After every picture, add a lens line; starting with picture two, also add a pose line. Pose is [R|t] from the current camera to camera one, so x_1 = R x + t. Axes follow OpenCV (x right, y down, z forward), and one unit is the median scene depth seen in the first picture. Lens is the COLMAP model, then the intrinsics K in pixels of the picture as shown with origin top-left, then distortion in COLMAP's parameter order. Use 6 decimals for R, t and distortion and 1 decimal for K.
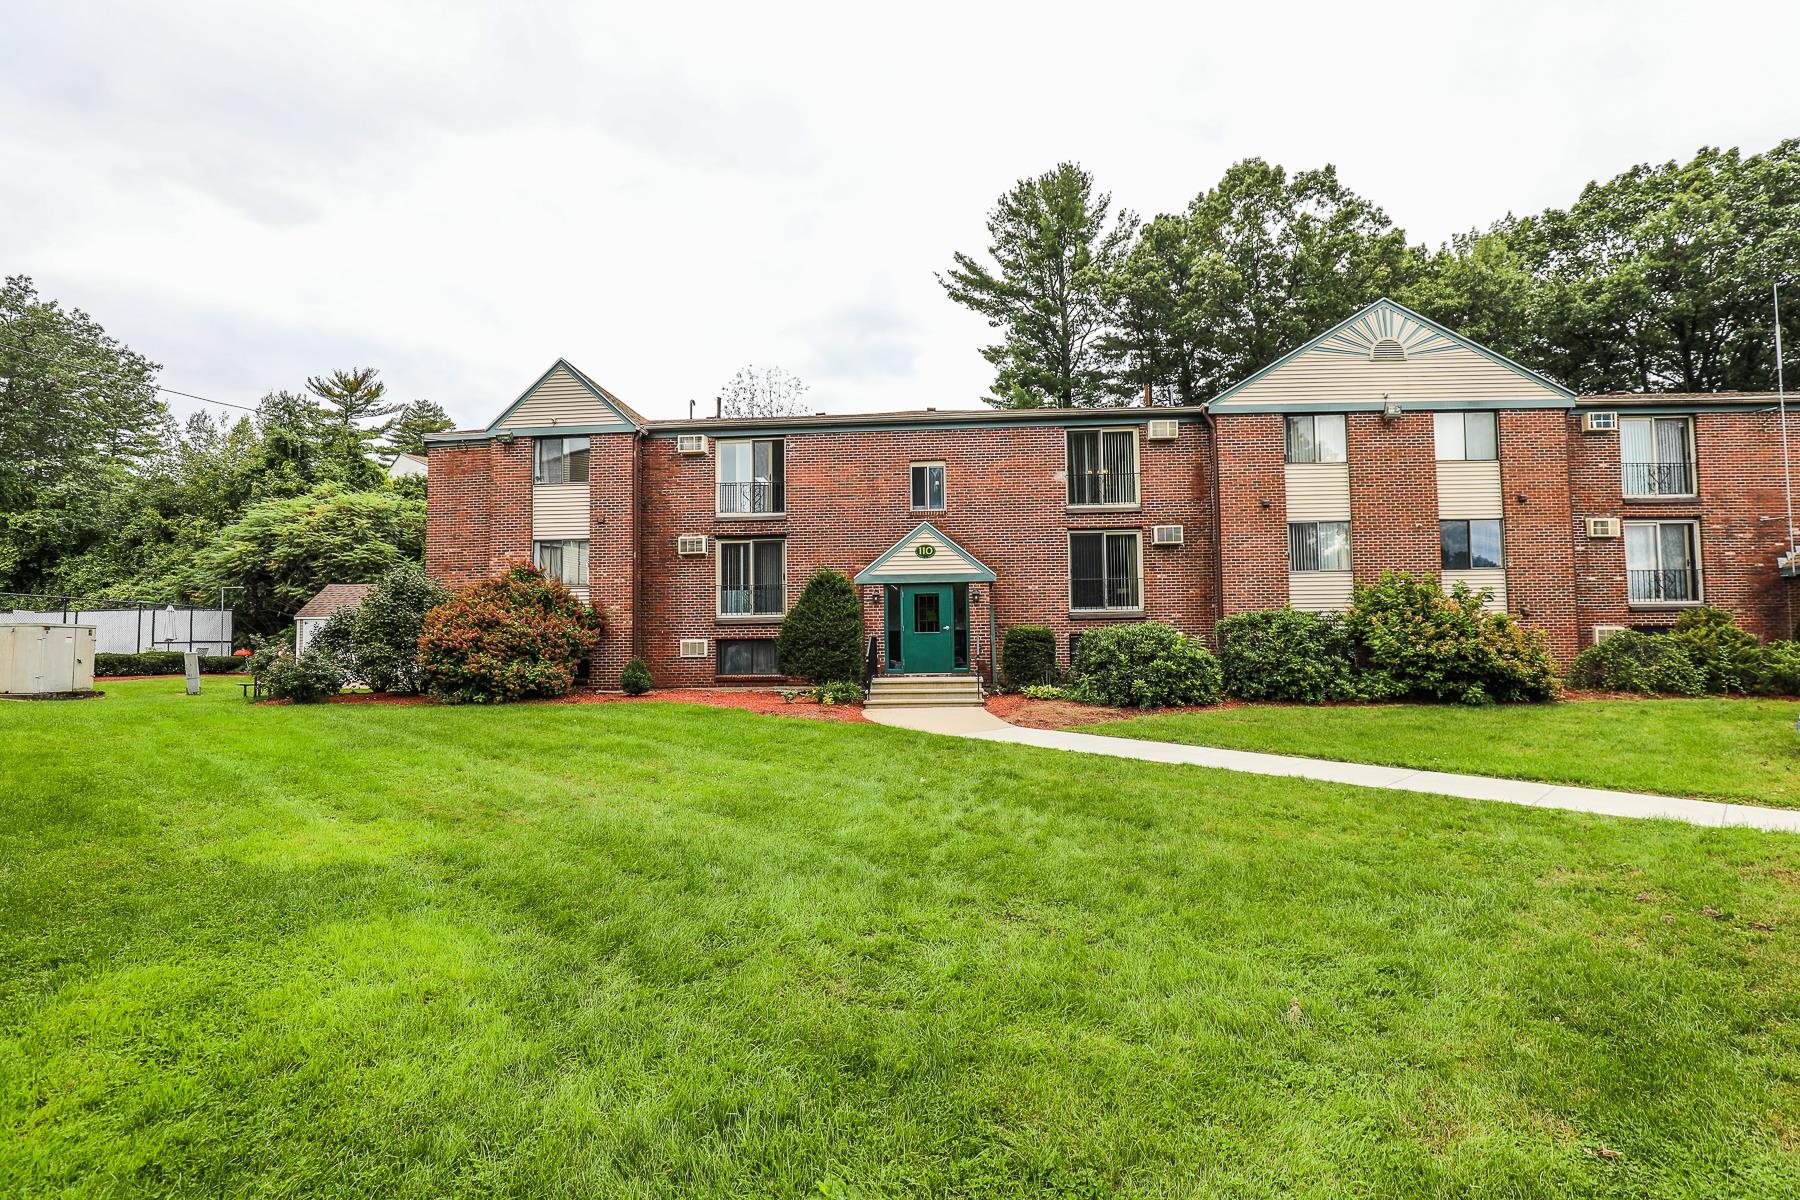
lens RADIAL K [[861.4, 0, 921.6], [0, 861.4, 605.7], [0, 0, 1]] dist [-0.029946, 0.009530]
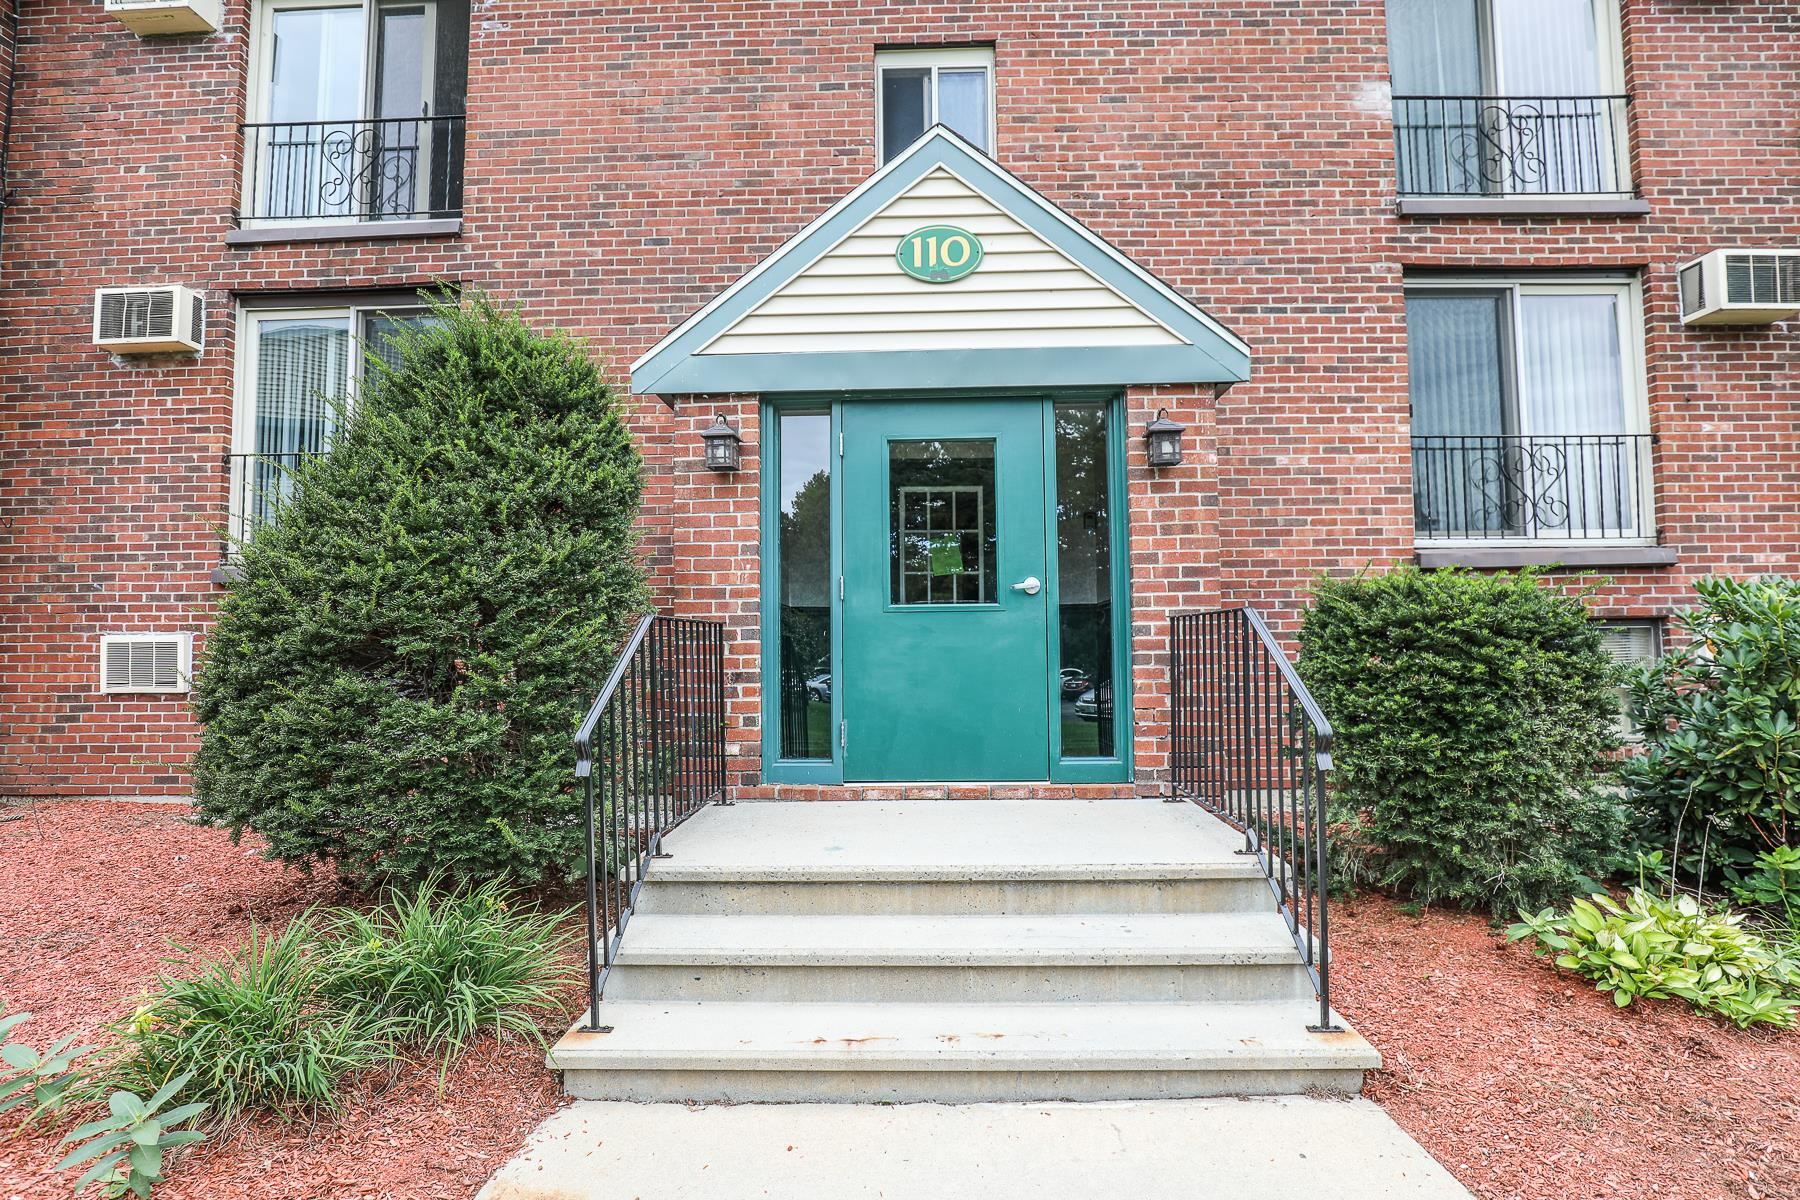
lens RADIAL K [[828.8, 0, 900.0], [0, 828.8, 600.0], [0, 0, 1]] dist [-0.016988, 0.000185]
pose [[0.999956, 0.002681, 0.008959, -0.005356], [-0.002598, 0.999954, -0.009207, 0.022169], [-0.008984, 0.009184, 0.999917, 0.539622]]
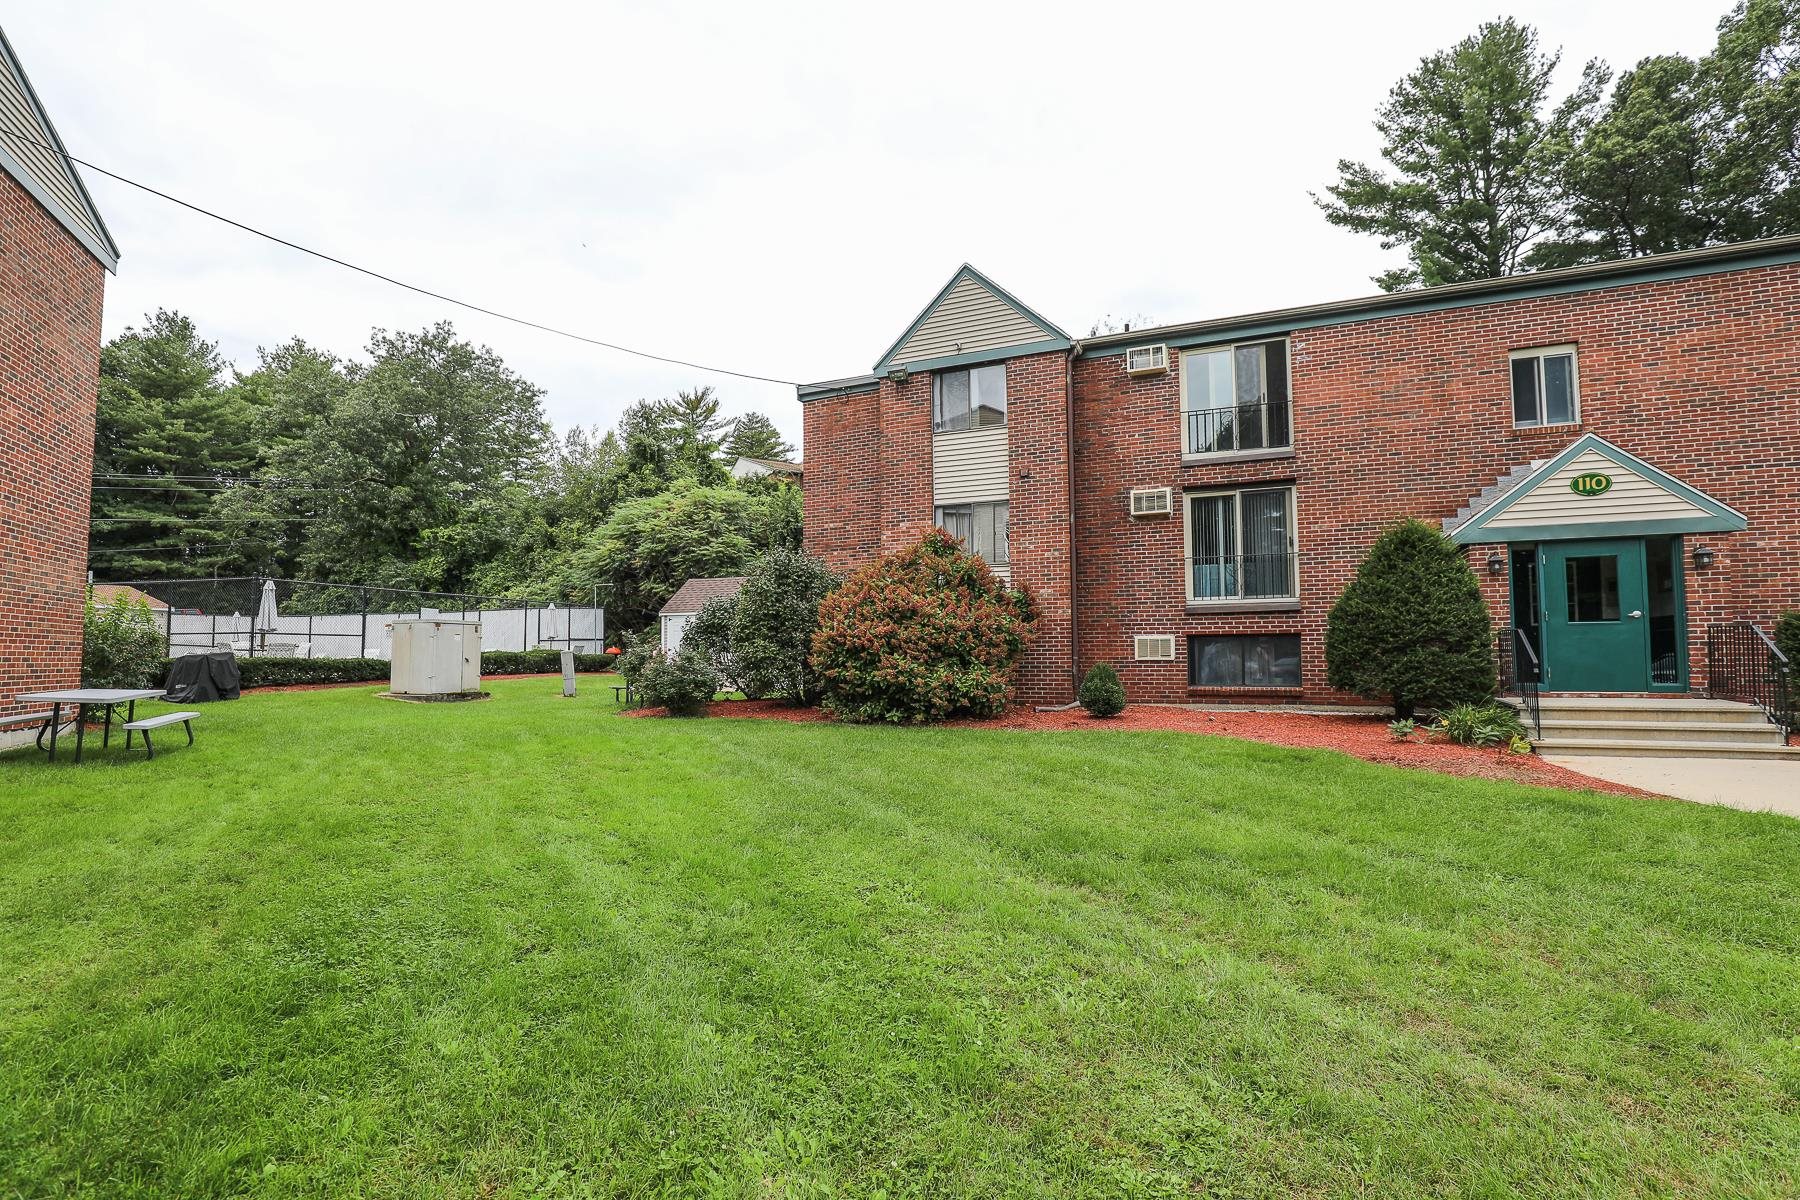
lens RADIAL K [[843.9, 0, 905.9], [0, 843.9, 605.5], [0, 0, 1]] dist [-0.007148, 0.000350]
pose [[0.943356, -0.013026, -0.331528, -0.171712], [0.013205, 0.999911, -0.001711, 0.010046], [0.331521, -0.002764, 0.943444, 0.210221]]
